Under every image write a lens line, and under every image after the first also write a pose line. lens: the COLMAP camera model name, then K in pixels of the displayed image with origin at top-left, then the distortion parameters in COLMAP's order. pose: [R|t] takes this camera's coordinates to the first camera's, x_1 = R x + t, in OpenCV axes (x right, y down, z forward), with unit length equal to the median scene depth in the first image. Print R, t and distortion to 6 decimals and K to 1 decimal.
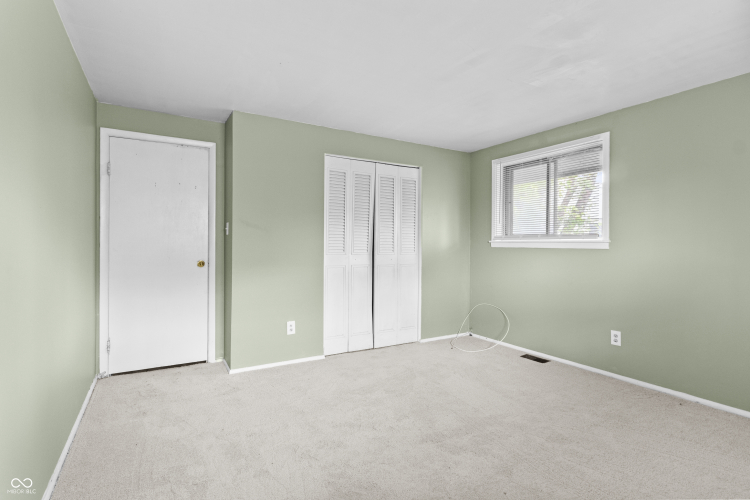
lens RADIAL K [[382.0, 0, 367.9], [0, 382.0, 245.9], [0, 0, 1]] dist [-0.000686, -0.000669]
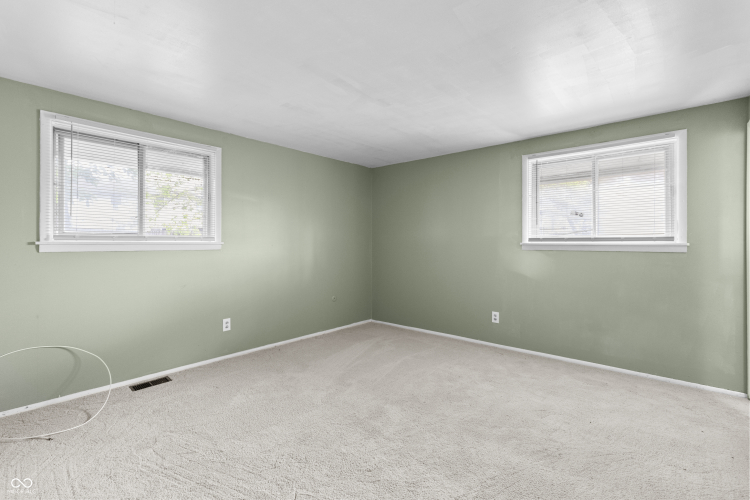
lens RADIAL K [[343.6, 0, 374.6], [0, 343.6, 245.0], [0, 0, 1]] dist [0.003369, 0.000574]
pose [[-0.337210, 0.000254, 0.941429, -0.475055], [0.013470, 0.999899, 0.004556, -0.003885], [-0.941333, 0.014217, -0.337179, 0.867395]]
